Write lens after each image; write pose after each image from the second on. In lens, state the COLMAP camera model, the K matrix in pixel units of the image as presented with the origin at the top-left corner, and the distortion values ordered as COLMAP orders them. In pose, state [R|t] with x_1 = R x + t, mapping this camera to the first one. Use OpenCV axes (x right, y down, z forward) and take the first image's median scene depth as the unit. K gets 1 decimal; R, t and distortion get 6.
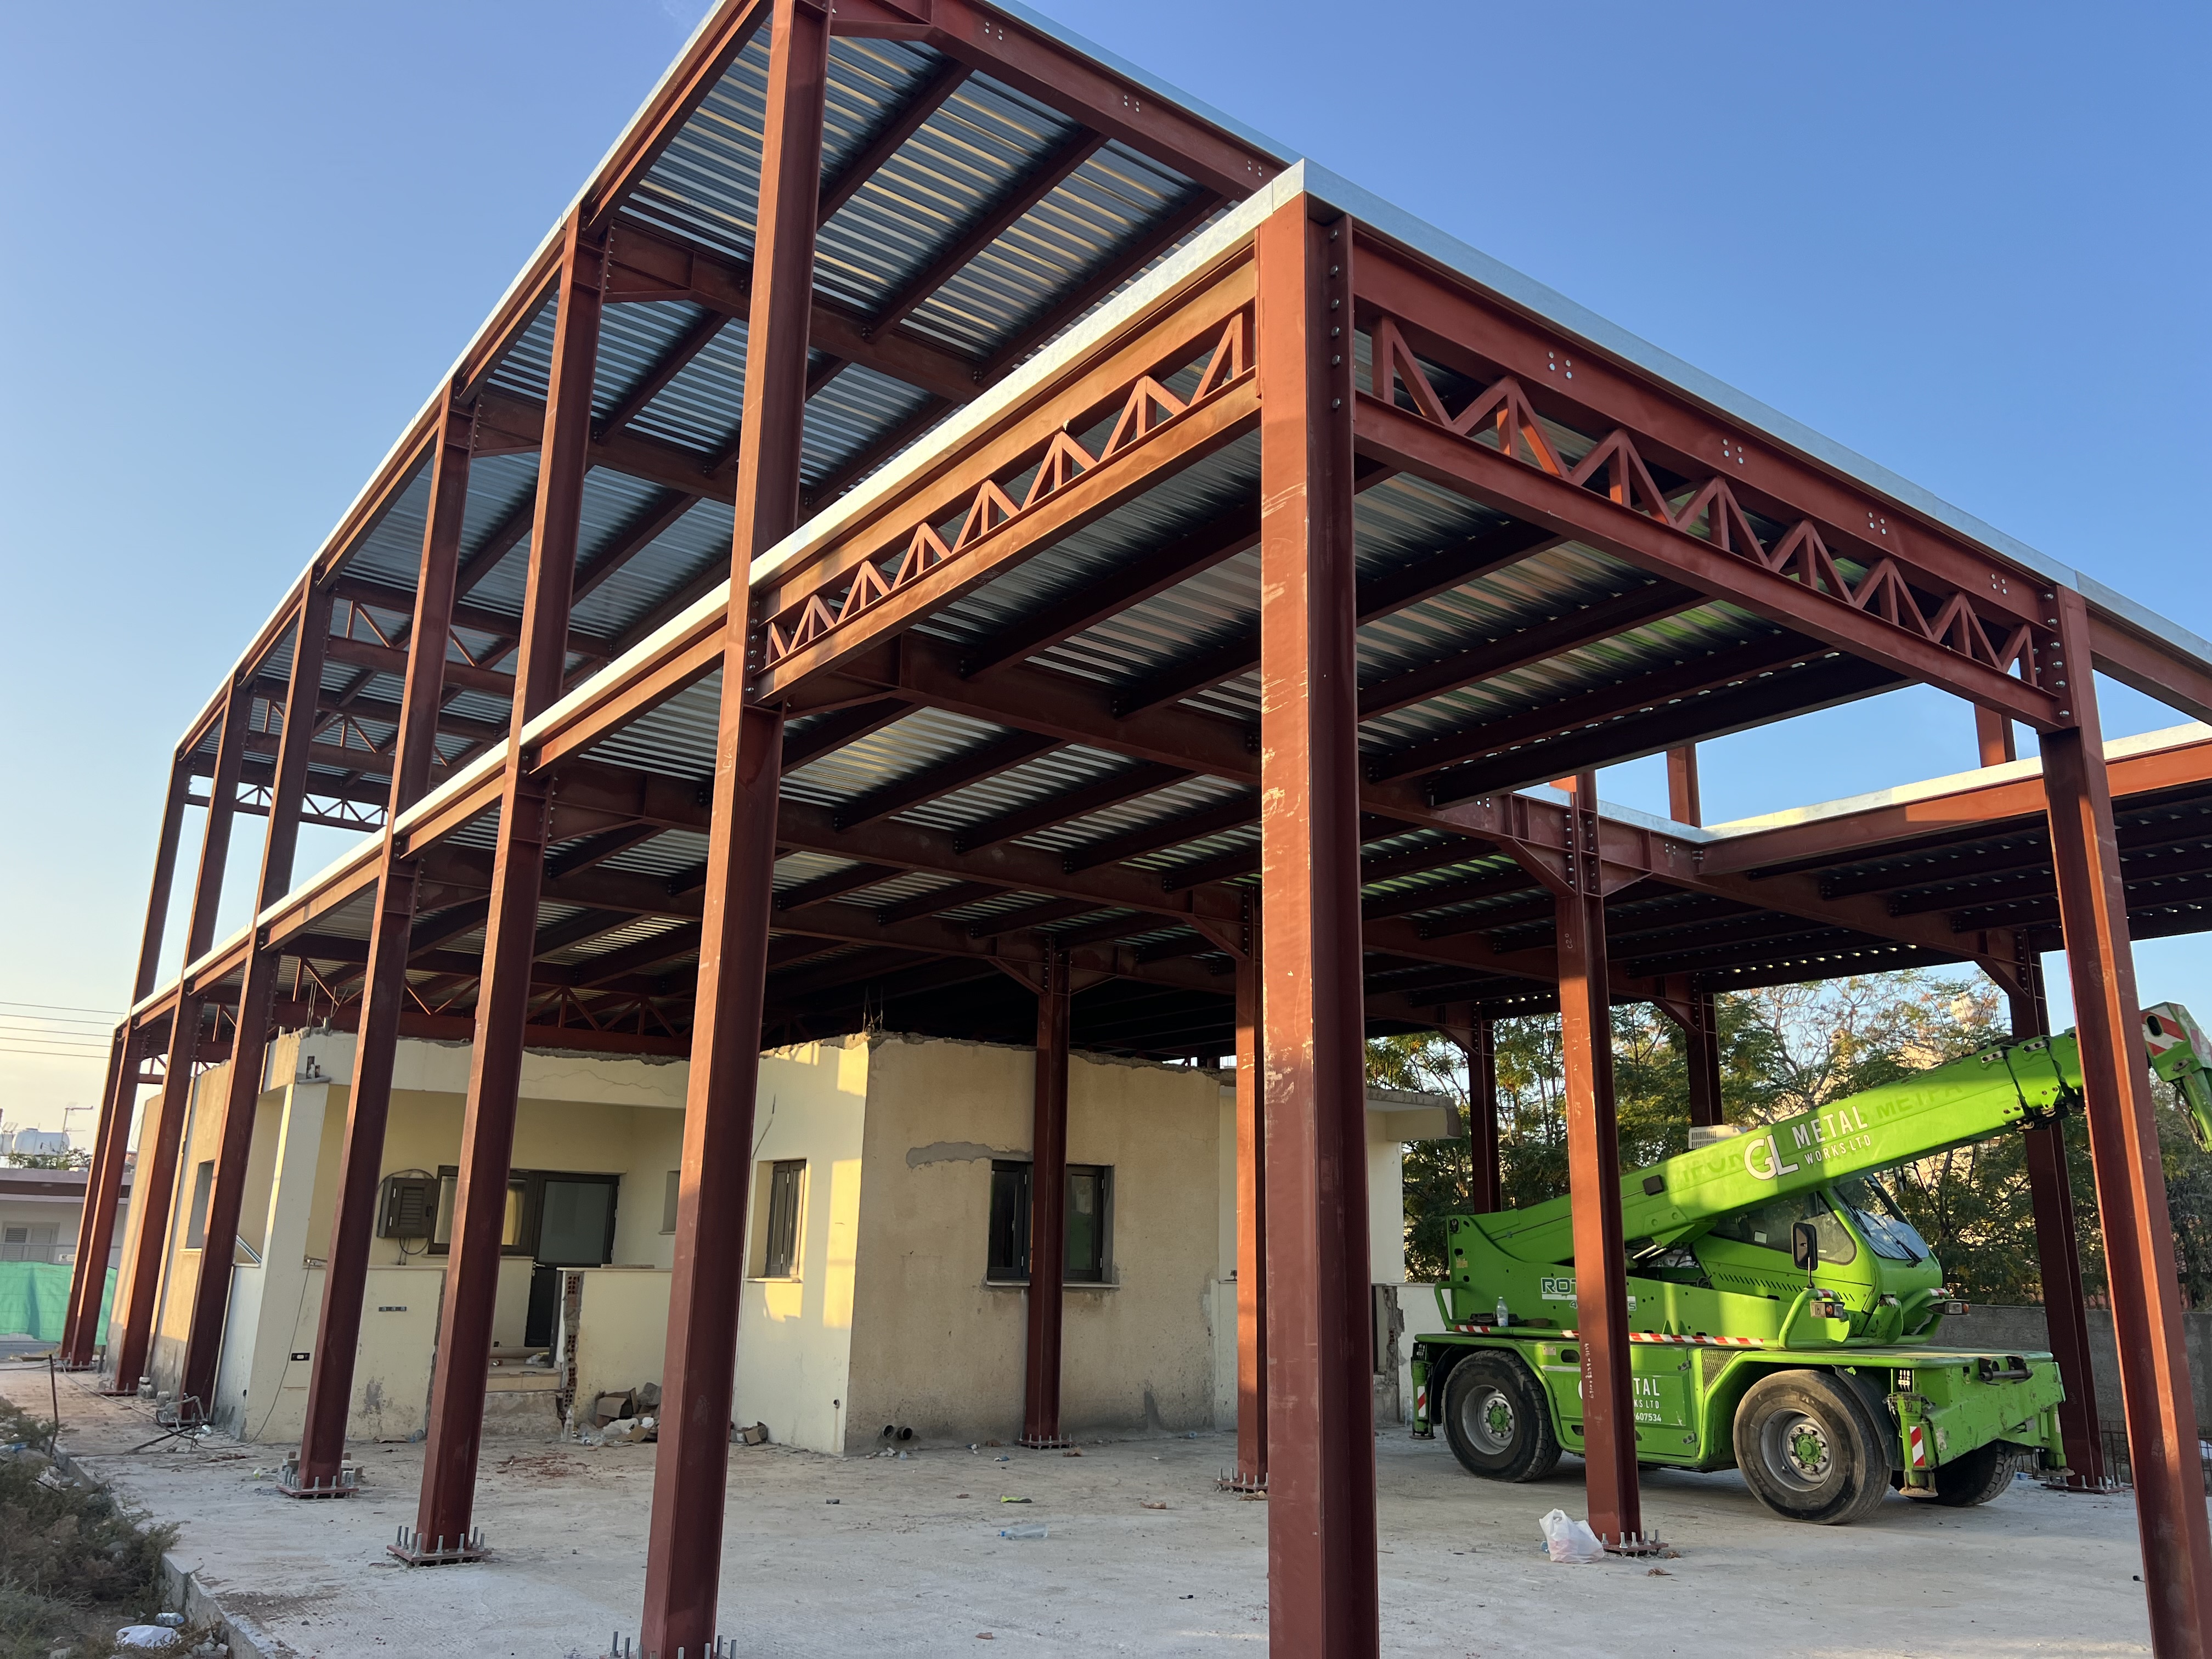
lens RADIAL K [[1671.0, 0, 1108.8], [0, 1671.0, 823.6], [0, 0, 1]] dist [-0.002214, -0.000334]
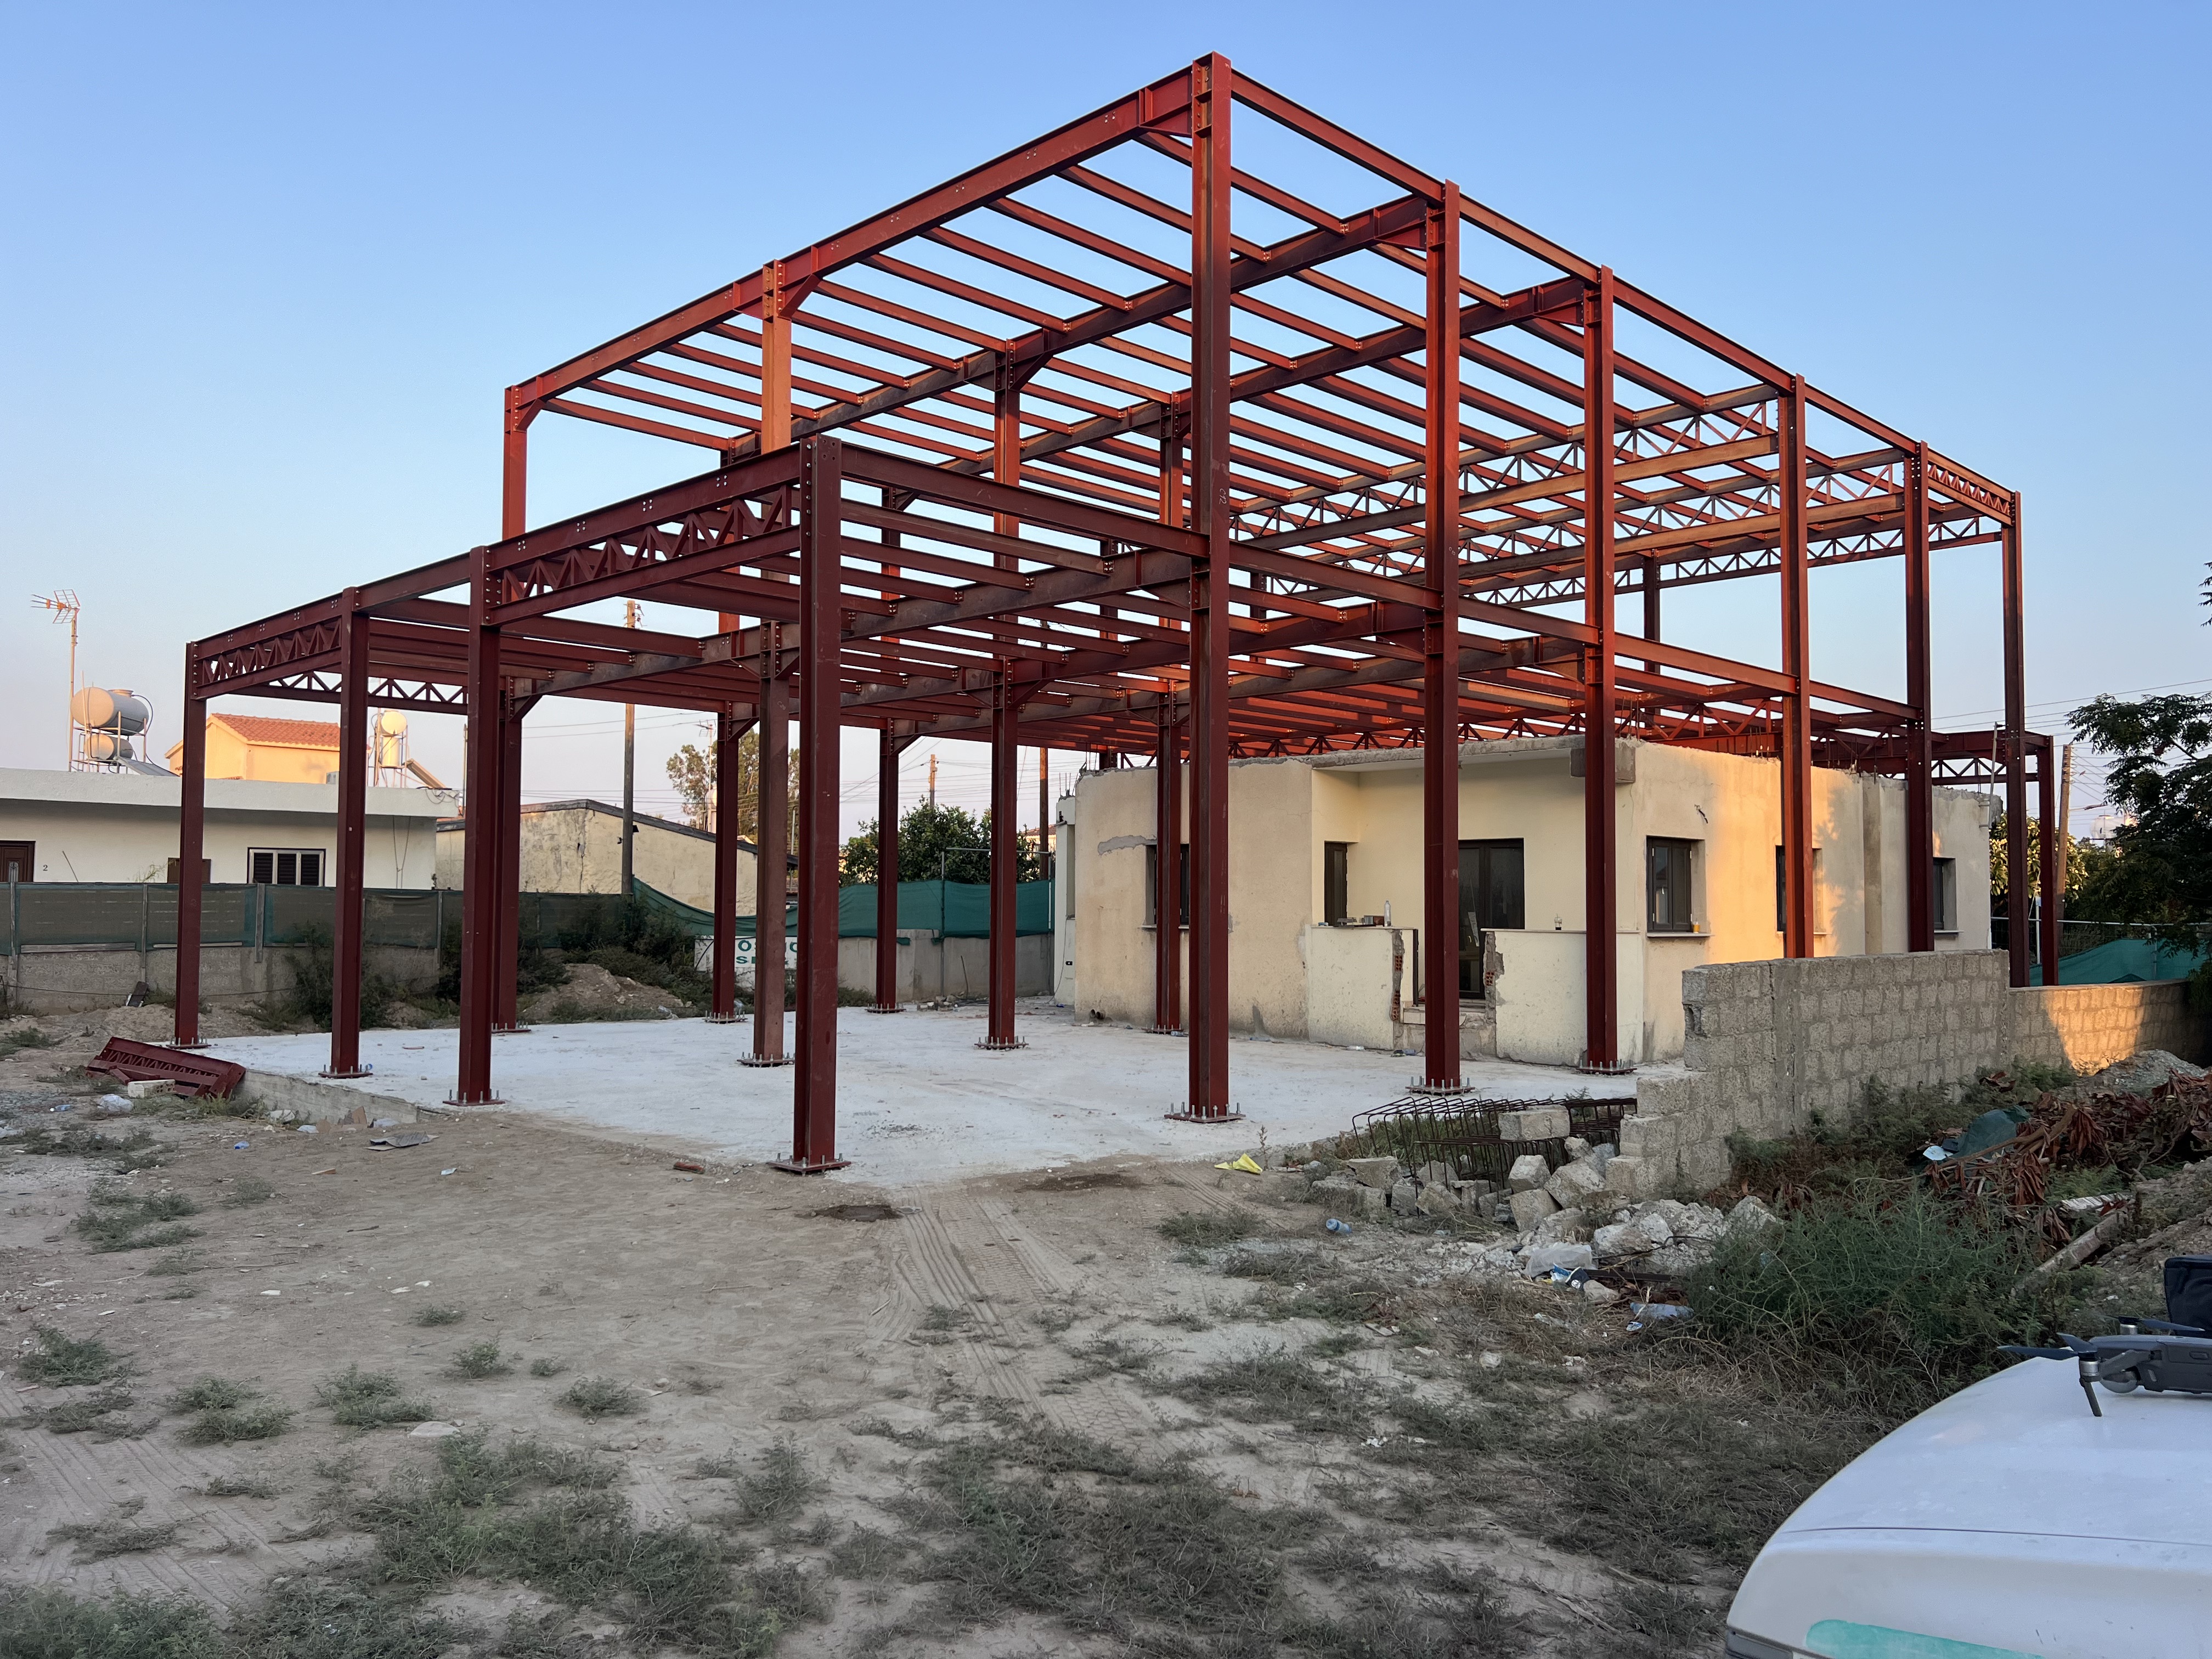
lens RADIAL K [[1671.0, 0, 1108.6], [0, 1671.0, 832.6], [0, 0, 1]] dist [-0.002214, -0.000334]
pose [[0.133793, -0.065331, -0.988854, 1.288488], [0.240105, 0.970232, -0.031614, 0.213759], [0.961483, -0.233199, 0.145496, 0.705522]]
